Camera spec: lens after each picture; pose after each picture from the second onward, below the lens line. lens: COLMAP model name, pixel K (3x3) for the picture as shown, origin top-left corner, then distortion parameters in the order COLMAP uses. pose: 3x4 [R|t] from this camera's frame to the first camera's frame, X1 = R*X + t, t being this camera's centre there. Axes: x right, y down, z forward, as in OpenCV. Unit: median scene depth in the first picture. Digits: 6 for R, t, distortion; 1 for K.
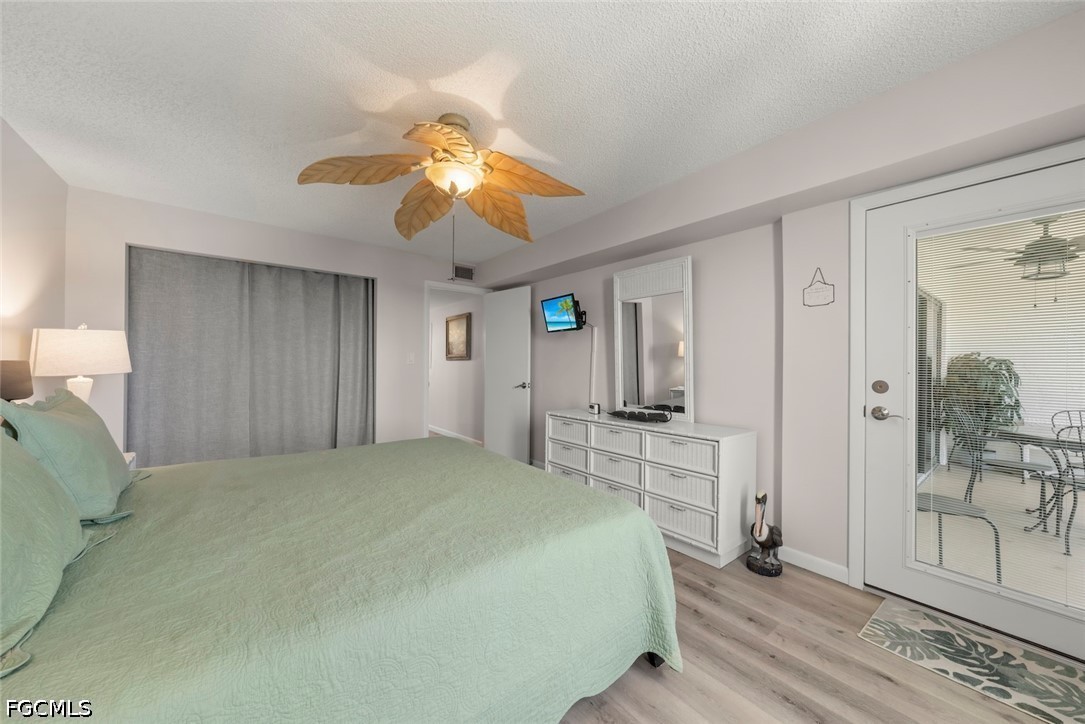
lens RADIAL K [[388.6, 0, 541.5], [0, 388.6, 360.7], [0, 0, 1]] dist [-0.002517, -0.000040]
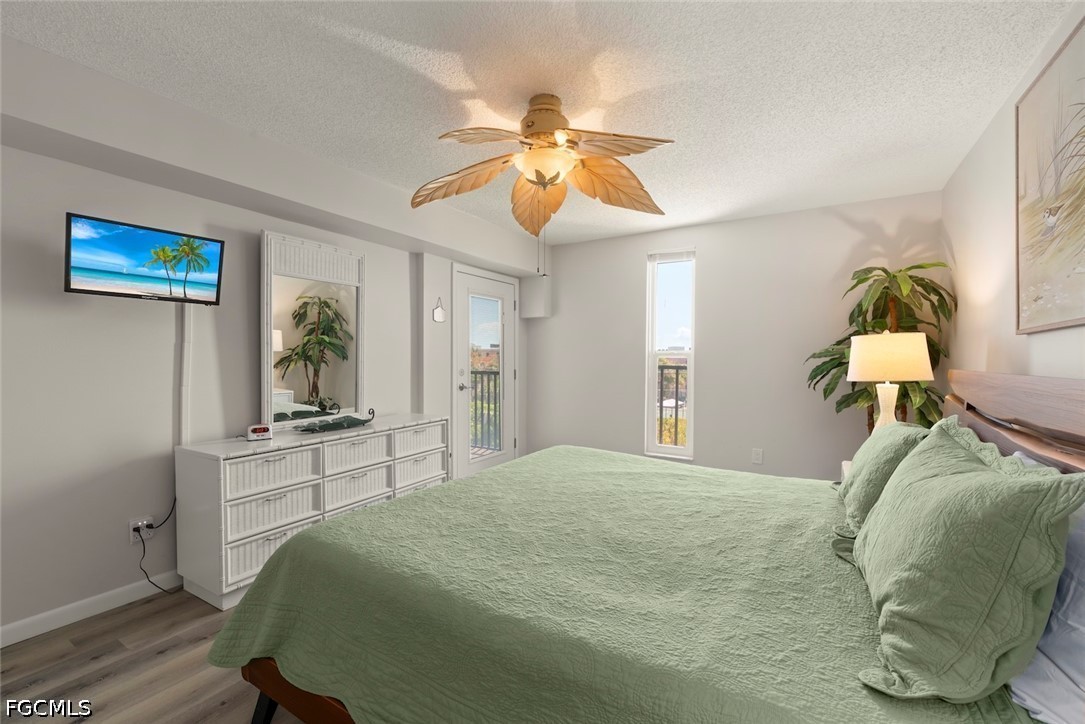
lens RADIAL K [[454.9, 0, 541.1], [0, 454.9, 360.7], [0, 0, 1]] dist [0.000763, 0.000604]
pose [[-0.350178, -0.019298, 0.936484, -0.922671], [-0.015170, 0.999773, 0.014930, -0.018647], [-0.936560, -0.008979, -0.350392, 1.030334]]
